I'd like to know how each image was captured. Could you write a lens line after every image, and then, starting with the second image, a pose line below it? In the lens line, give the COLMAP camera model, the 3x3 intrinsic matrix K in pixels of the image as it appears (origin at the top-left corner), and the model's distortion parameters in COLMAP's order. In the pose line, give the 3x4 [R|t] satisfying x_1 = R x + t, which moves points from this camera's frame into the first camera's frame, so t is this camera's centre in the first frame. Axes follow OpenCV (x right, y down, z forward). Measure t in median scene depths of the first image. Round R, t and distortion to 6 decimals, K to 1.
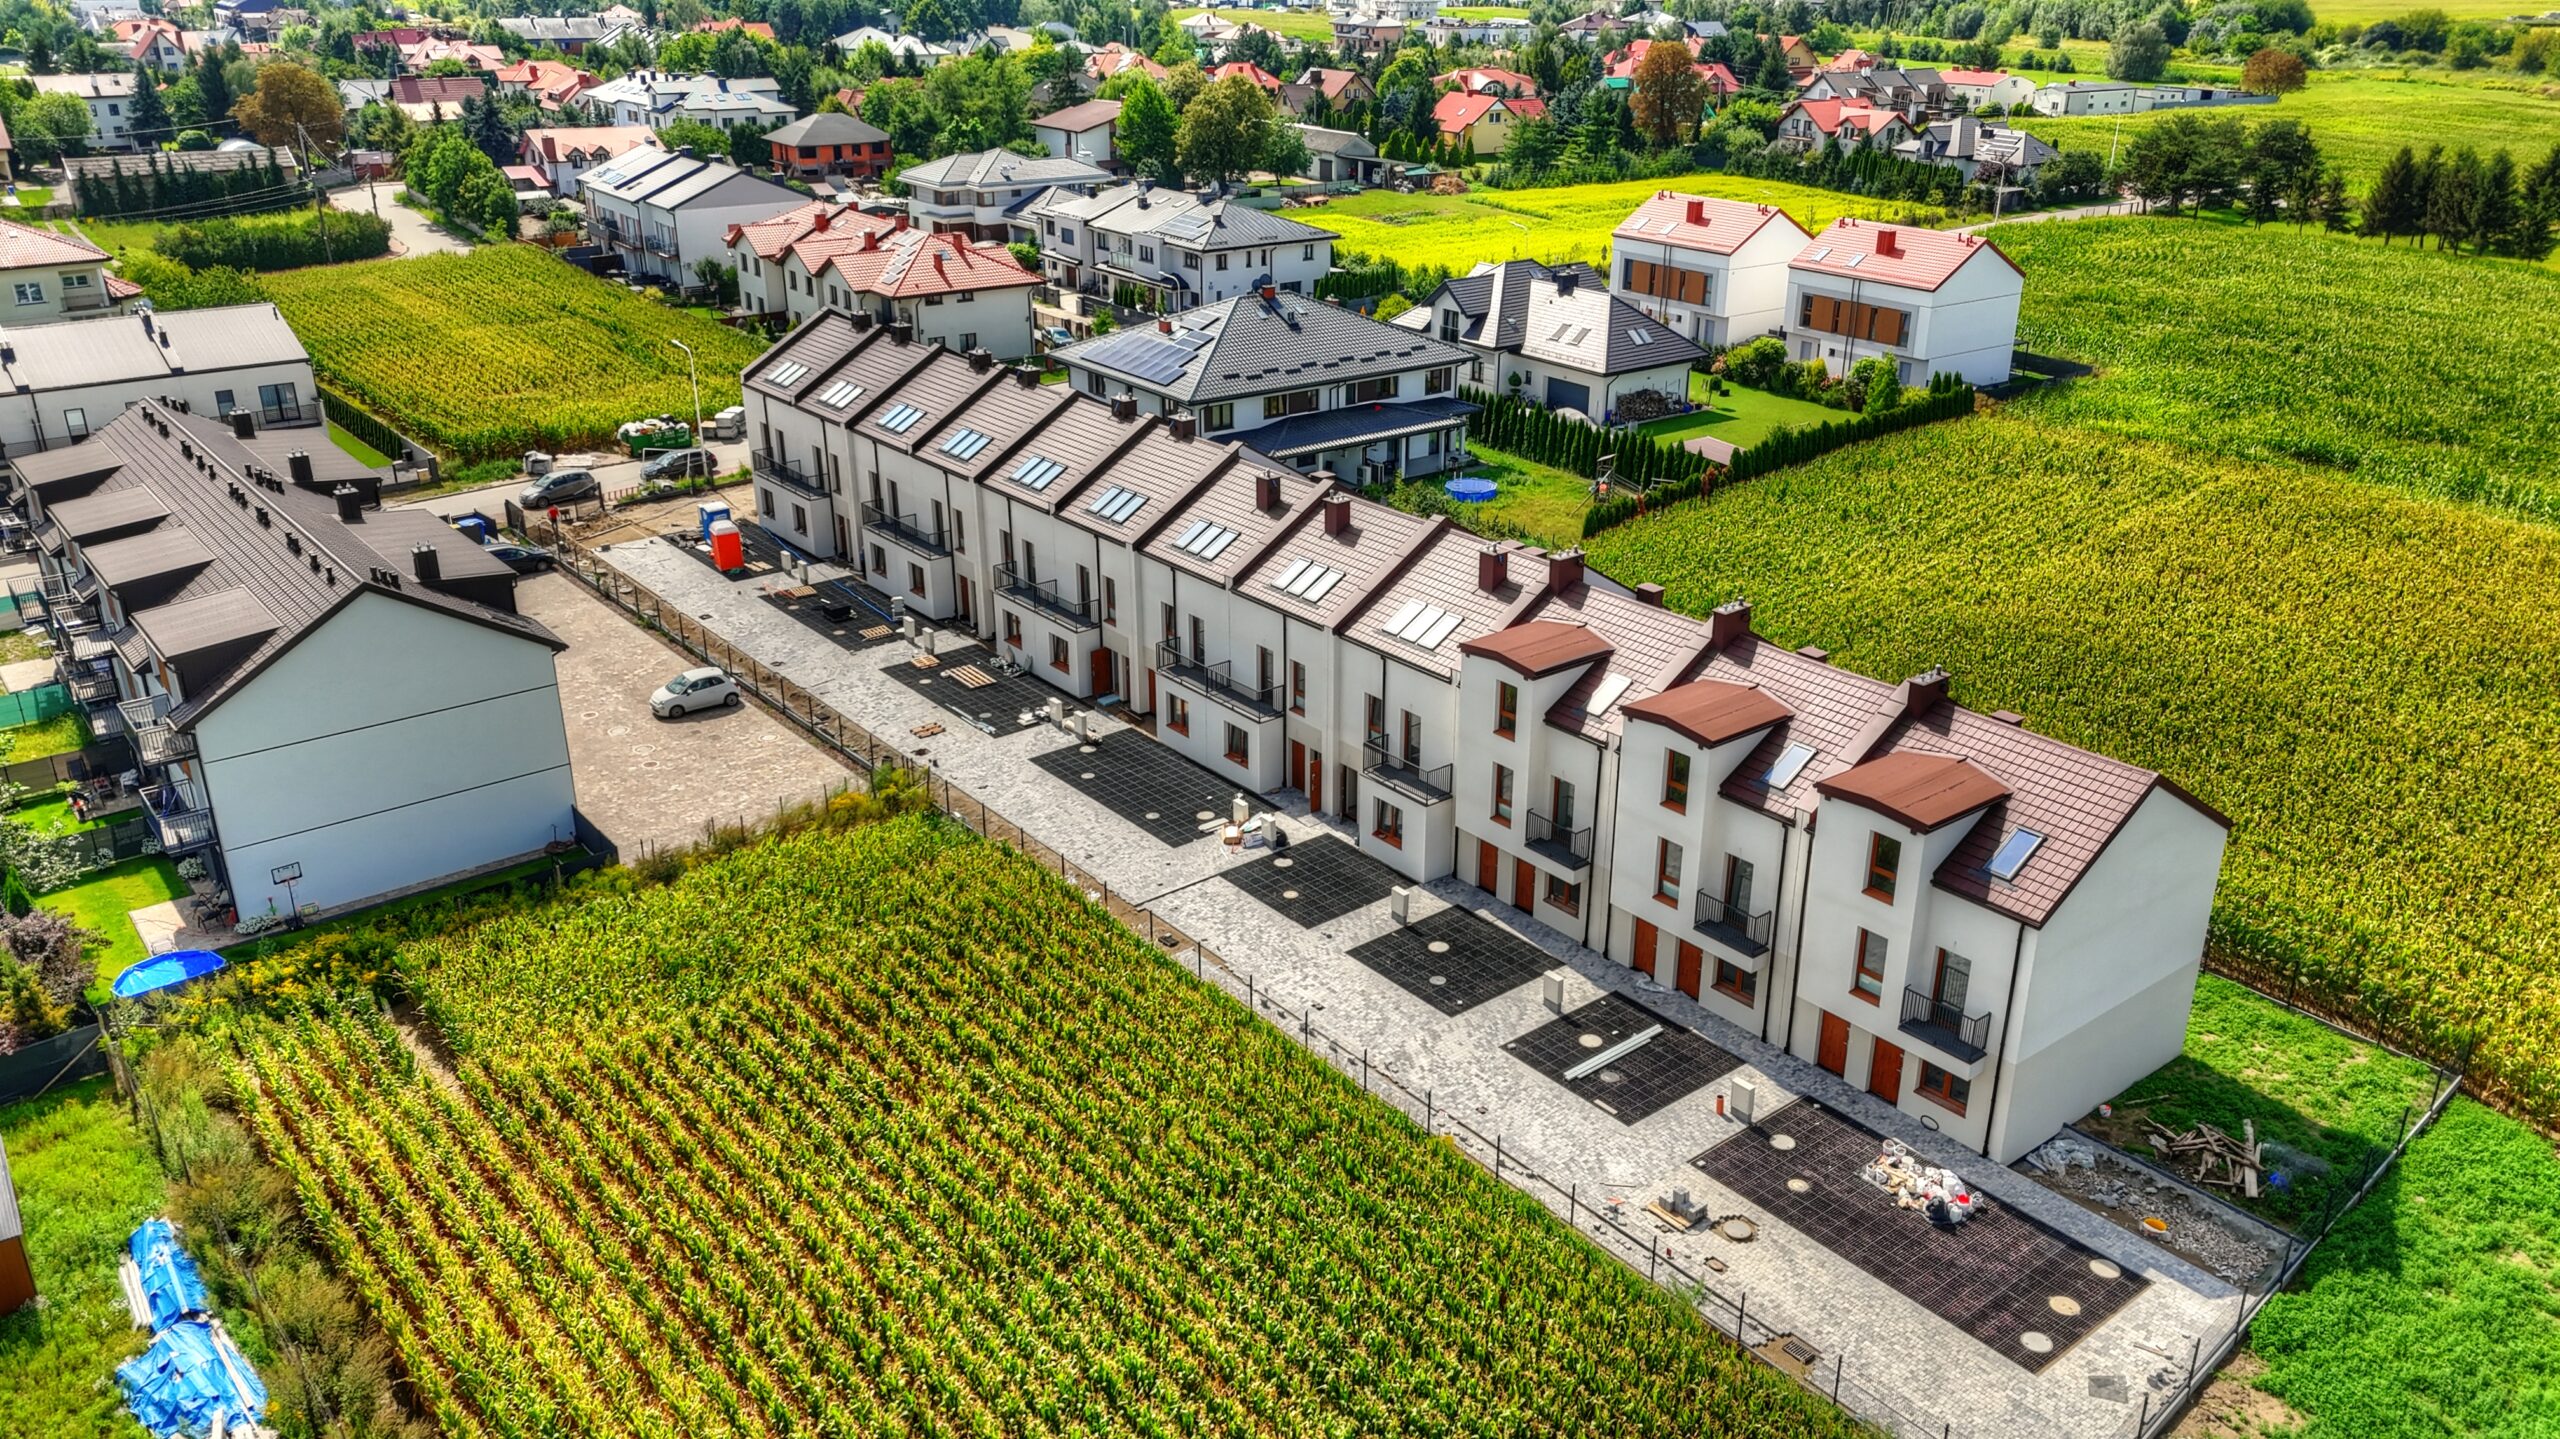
lens RADIAL K [[1877.5, 0, 1280.0], [0, 1877.5, 719.5], [0, 0, 1]] dist [0.071465, -0.071792]
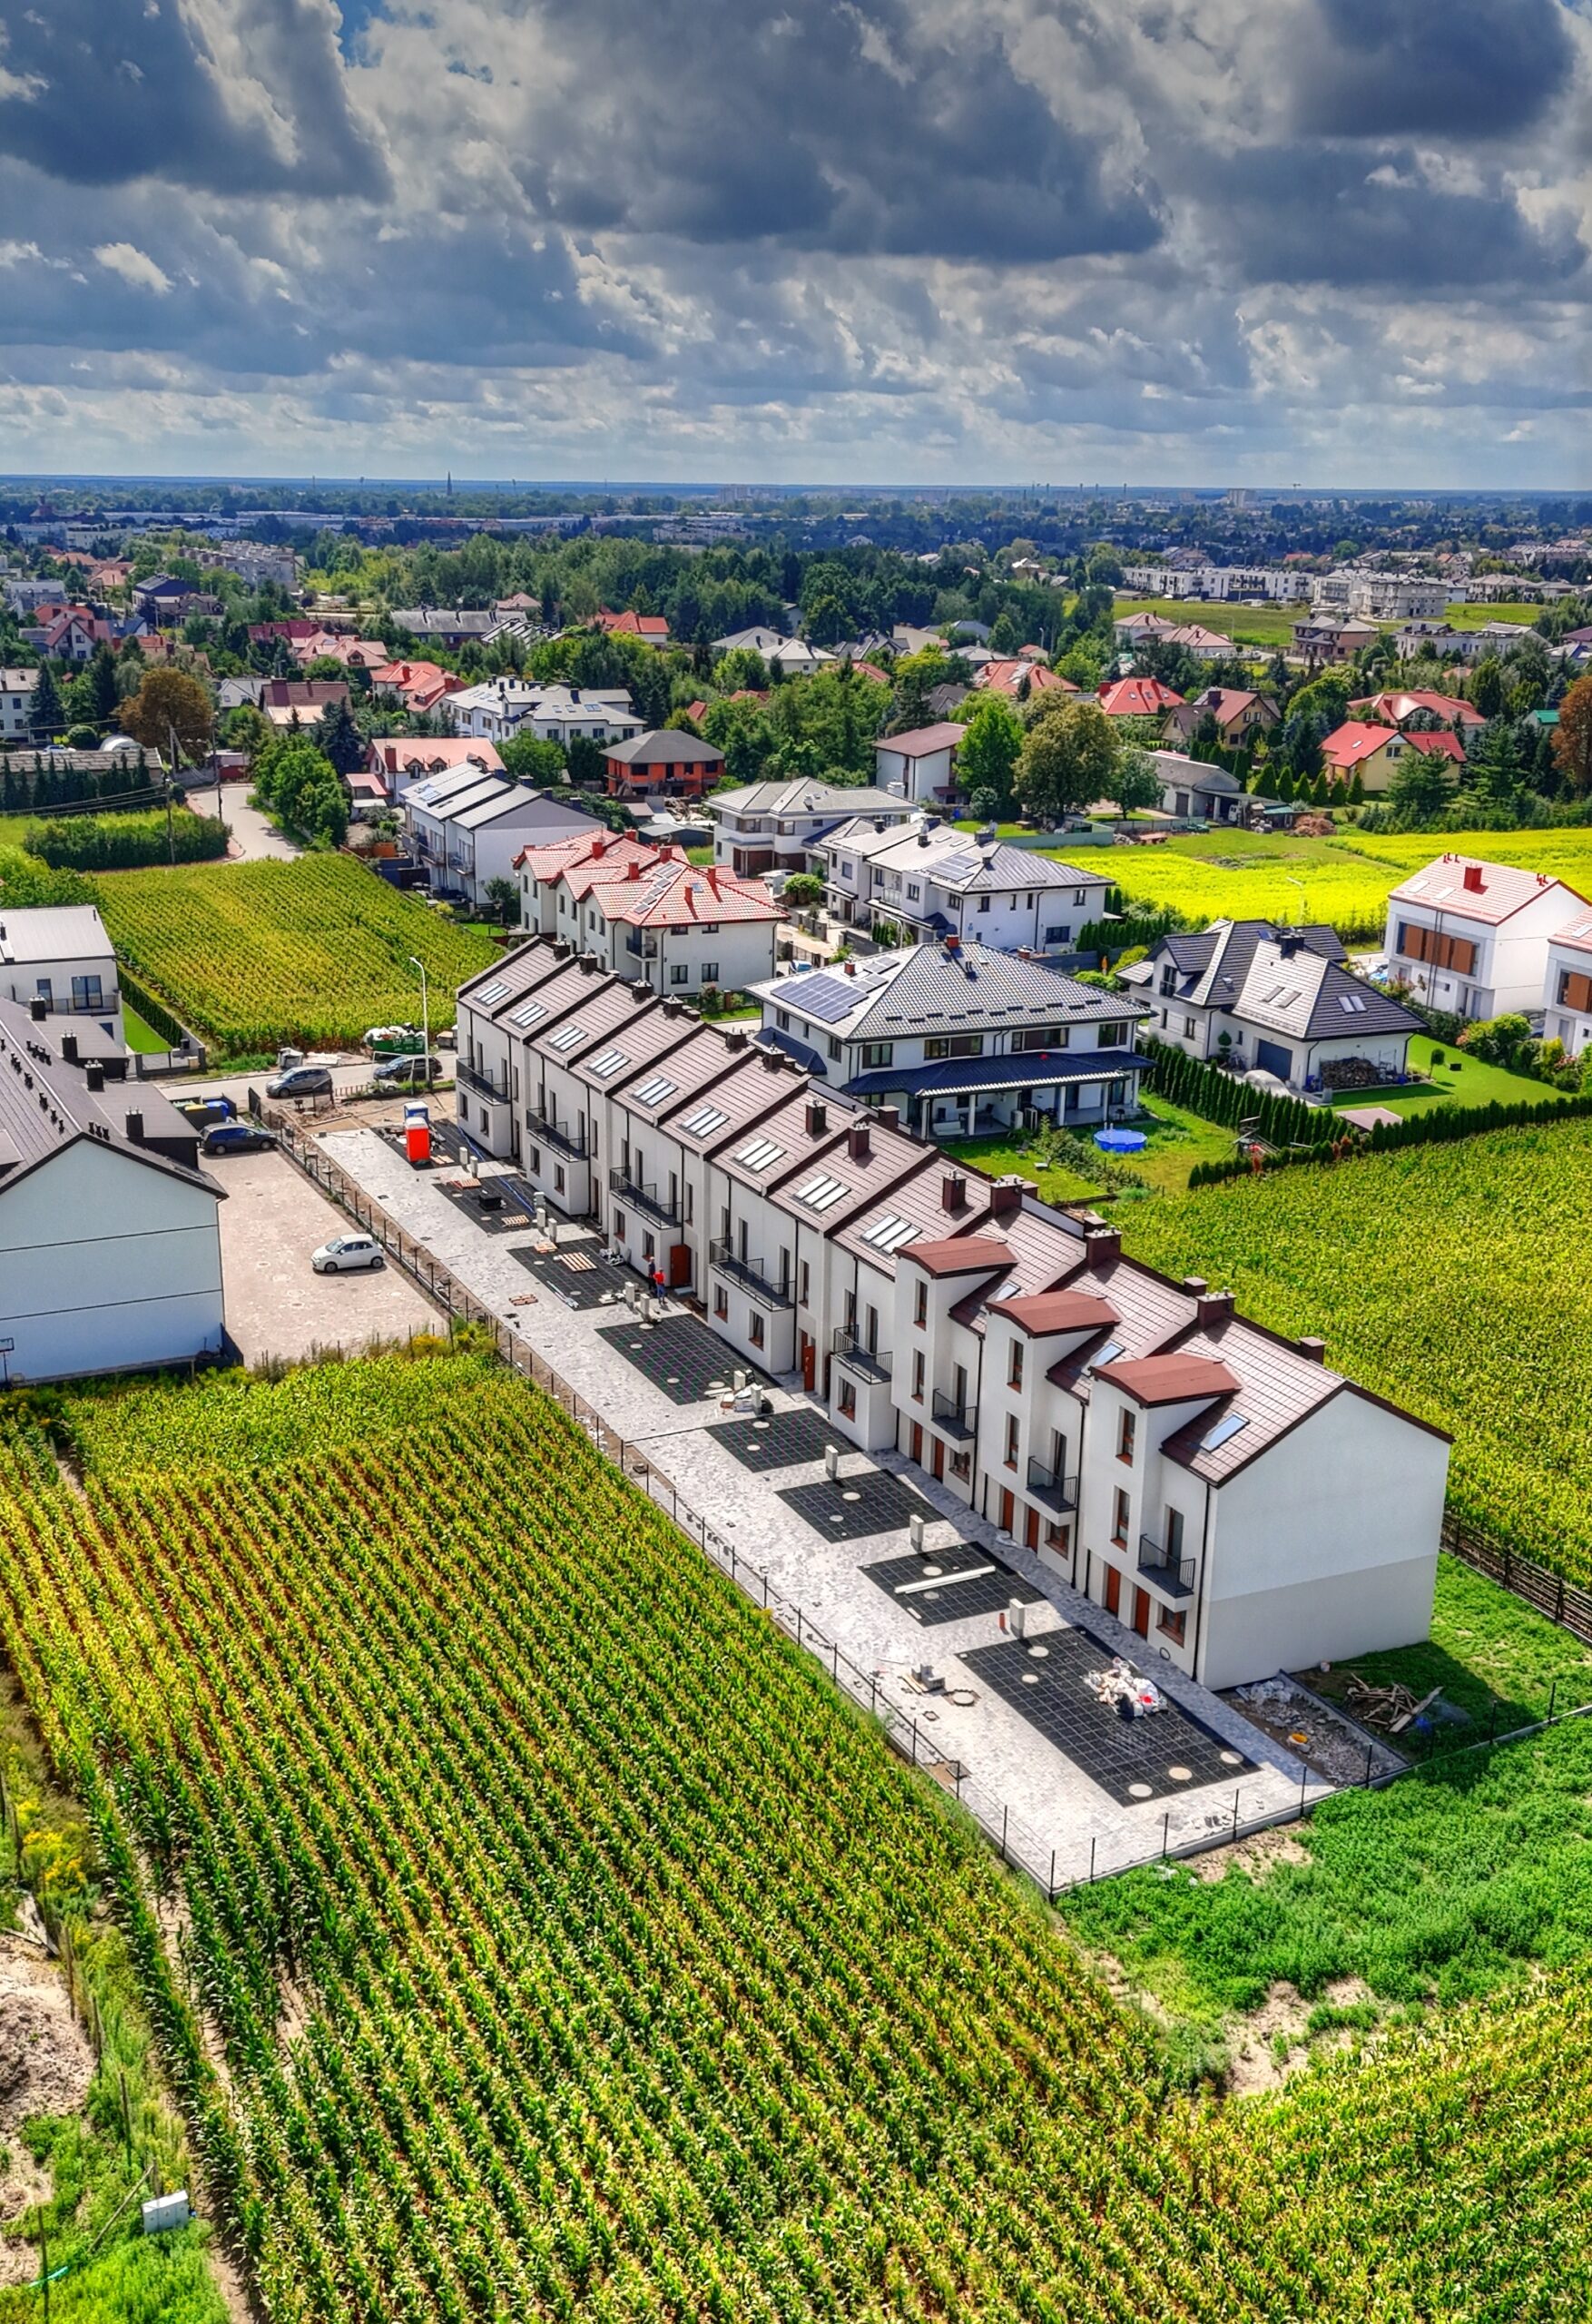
lens RADIAL K [[2250.1, 0, 722.3], [0, 2250.1, 1237.7], [0, 0, 1]] dist [0.191750, -0.667691]
pose [[0.969945, 0.083857, -0.228416, 0.190926], [-0.101518, 0.992596, -0.066682, 0.036771], [0.221133, 0.087866, 0.971277, -0.259746]]
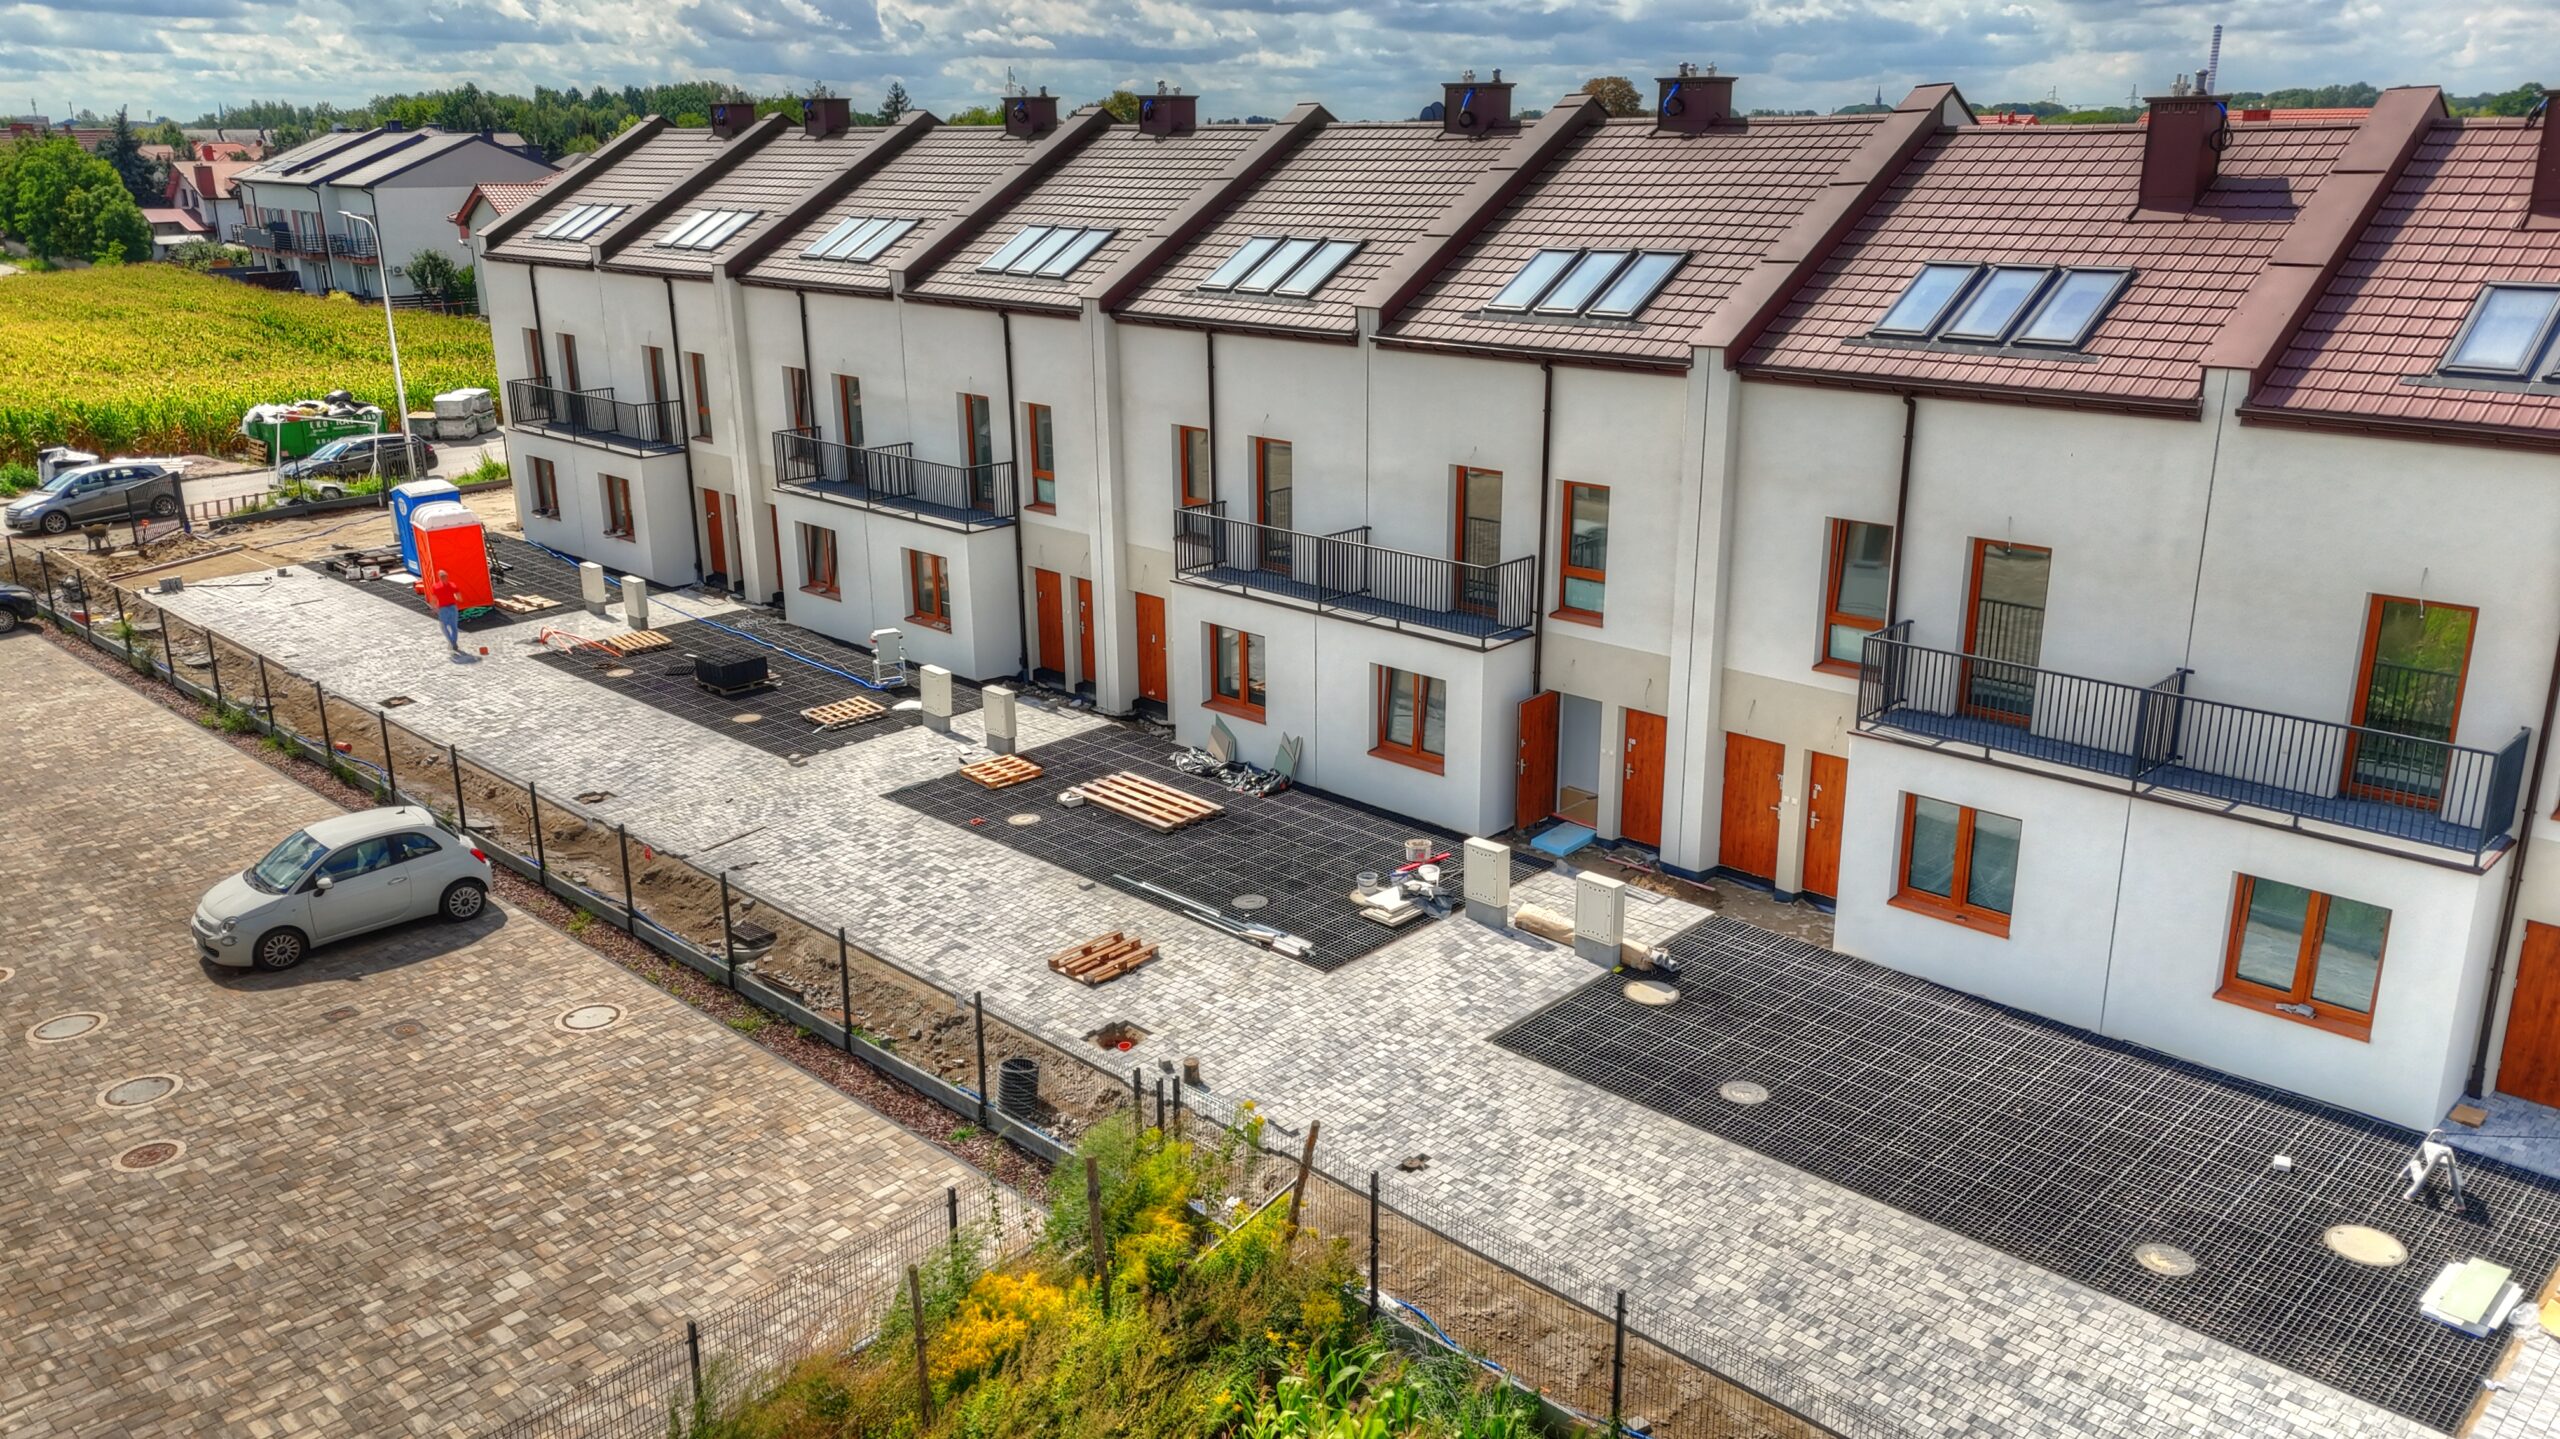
lens RADIAL K [[1877.5, 0, 1280.0], [0, 1877.5, 719.5], [0, 0, 1]] dist [0.071465, -0.071792]
pose [[0.991717, -0.044841, 0.120363, -0.147865], [0.055723, 0.994505, -0.088623, -0.003697], [-0.115728, 0.094596, 0.988766, 0.514923]]
